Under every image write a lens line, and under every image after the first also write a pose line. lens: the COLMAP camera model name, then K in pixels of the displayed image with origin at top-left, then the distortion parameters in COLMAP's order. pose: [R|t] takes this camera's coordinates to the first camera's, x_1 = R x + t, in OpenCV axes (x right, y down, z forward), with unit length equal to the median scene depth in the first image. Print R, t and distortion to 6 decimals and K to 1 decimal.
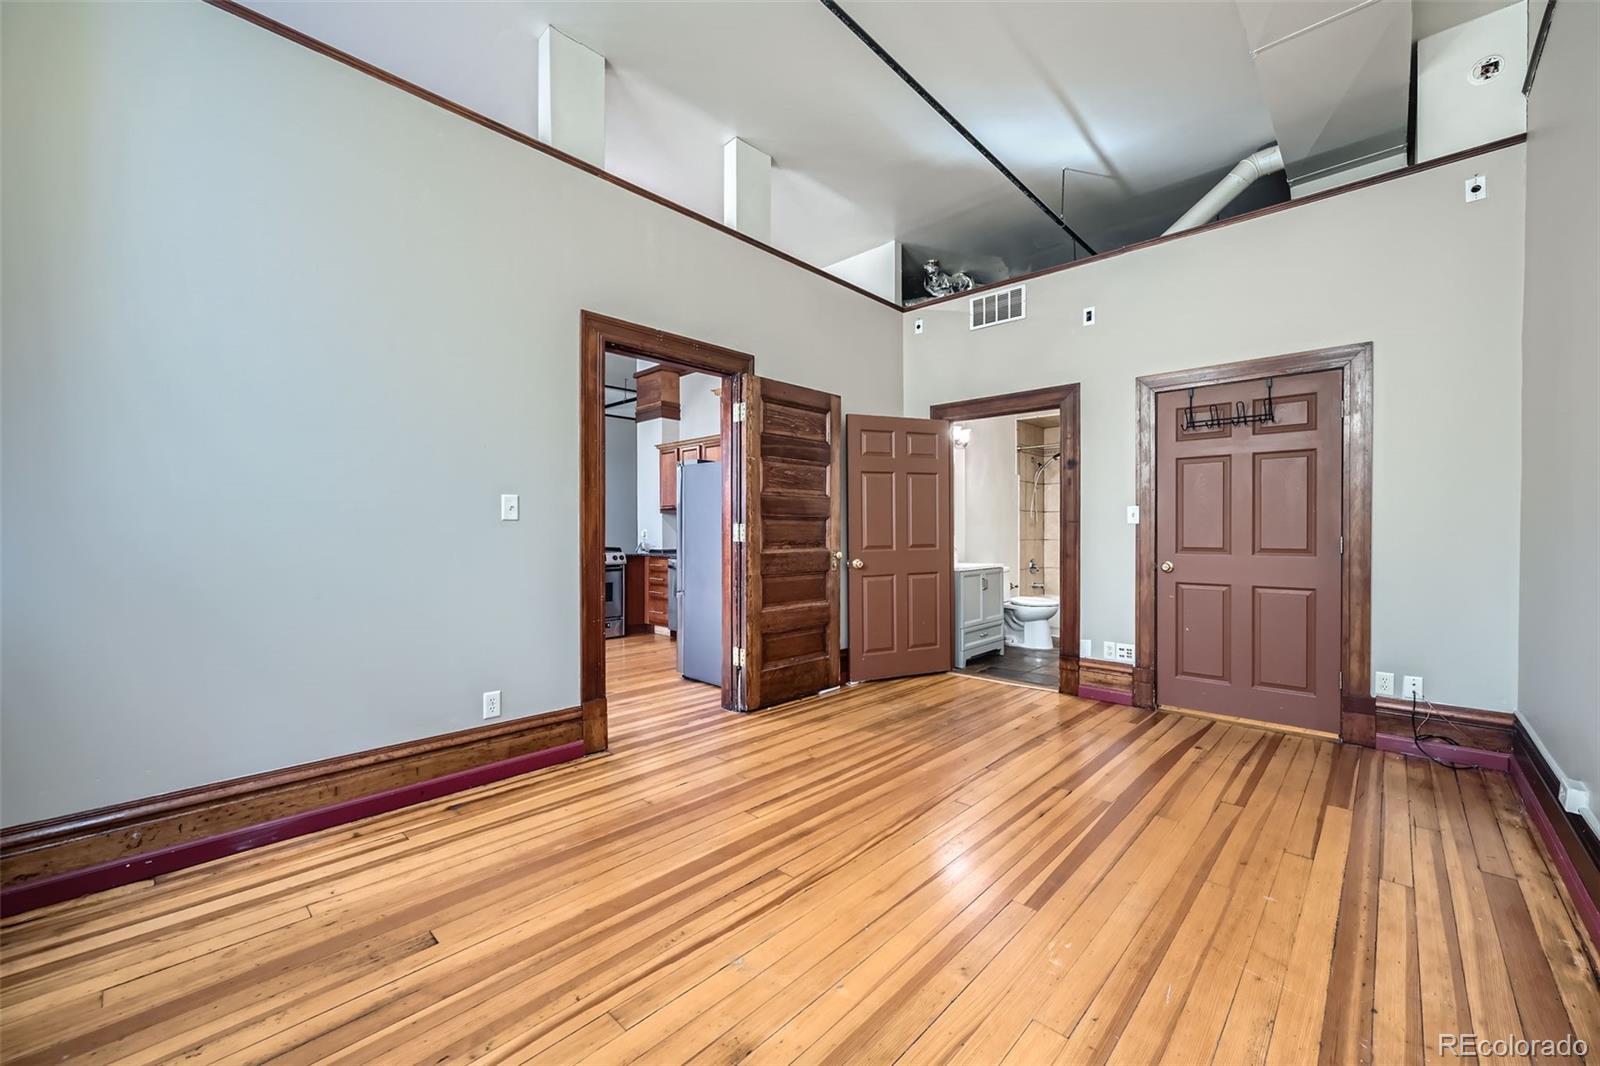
lens RADIAL K [[633.6, 0, 805.0], [0, 633.6, 536.5], [0, 0, 1]] dist [-0.001740, 0.000657]
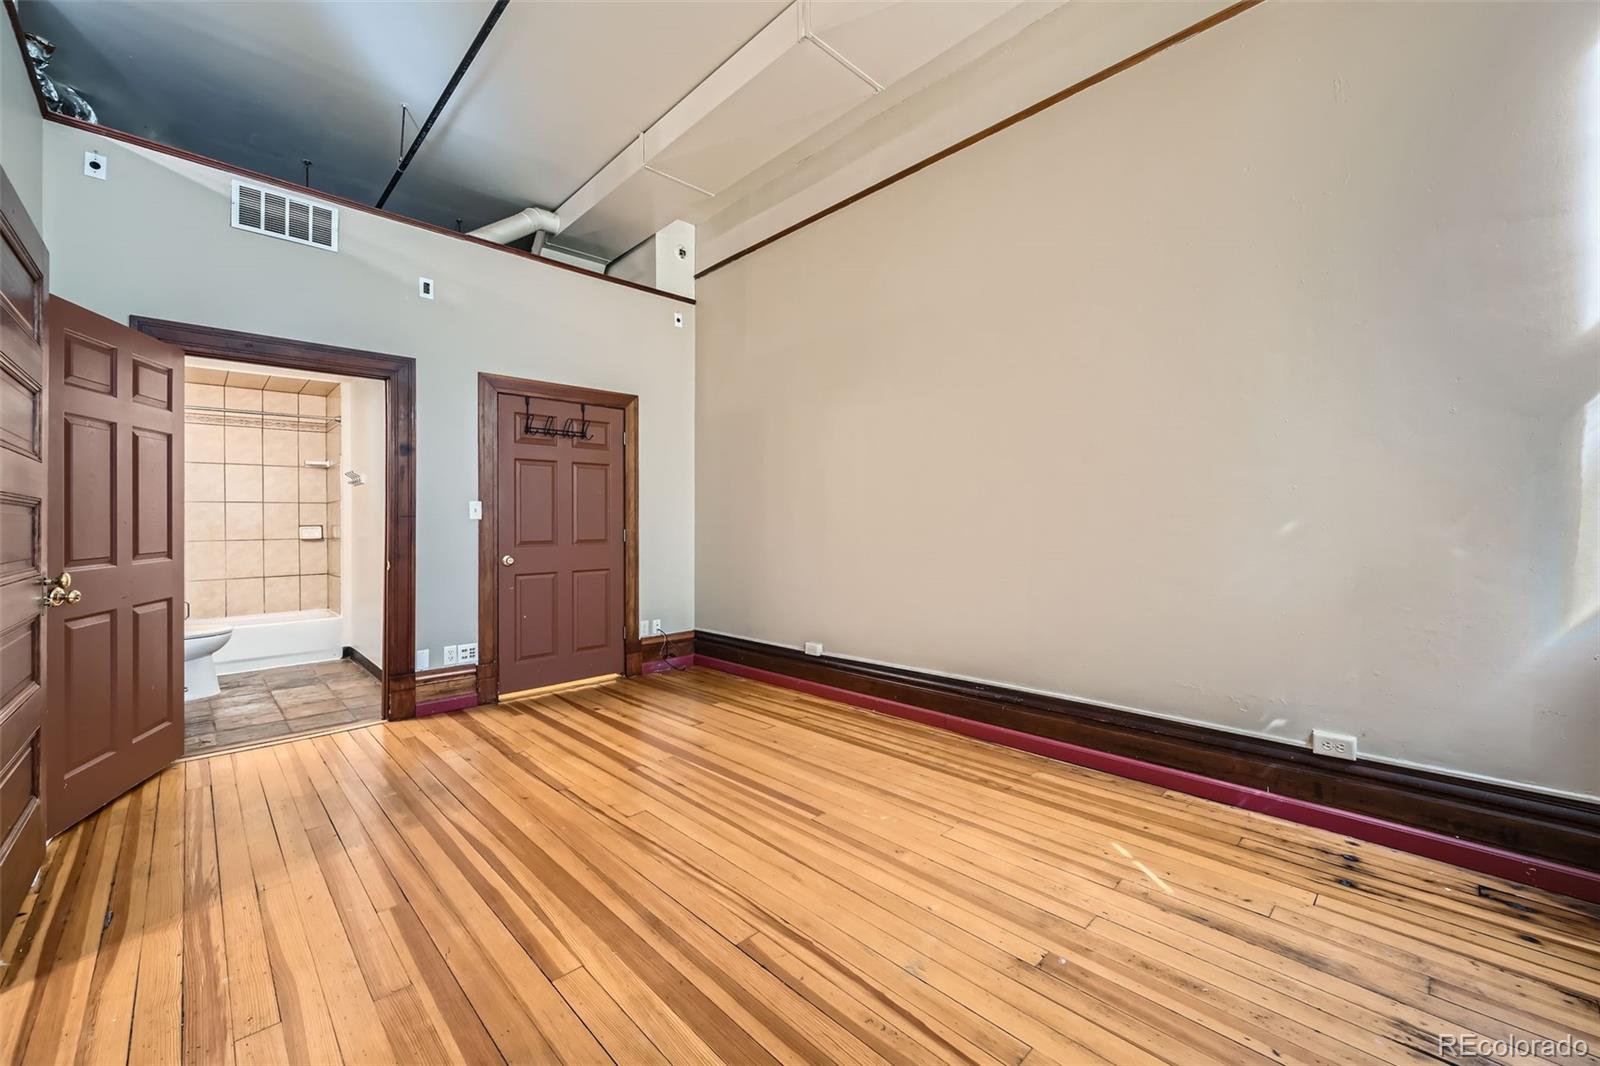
lens RADIAL K [[636.5, 0, 797.0], [0, 636.5, 521.1], [0, 0, 1]] dist [-0.001328, 0.000067]
pose [[0.051409, 0.002836, 0.998674, -0.468604], [0.017859, 0.999833, -0.003759, -0.005174], [-0.998518, 0.018029, 0.051350, 0.480285]]
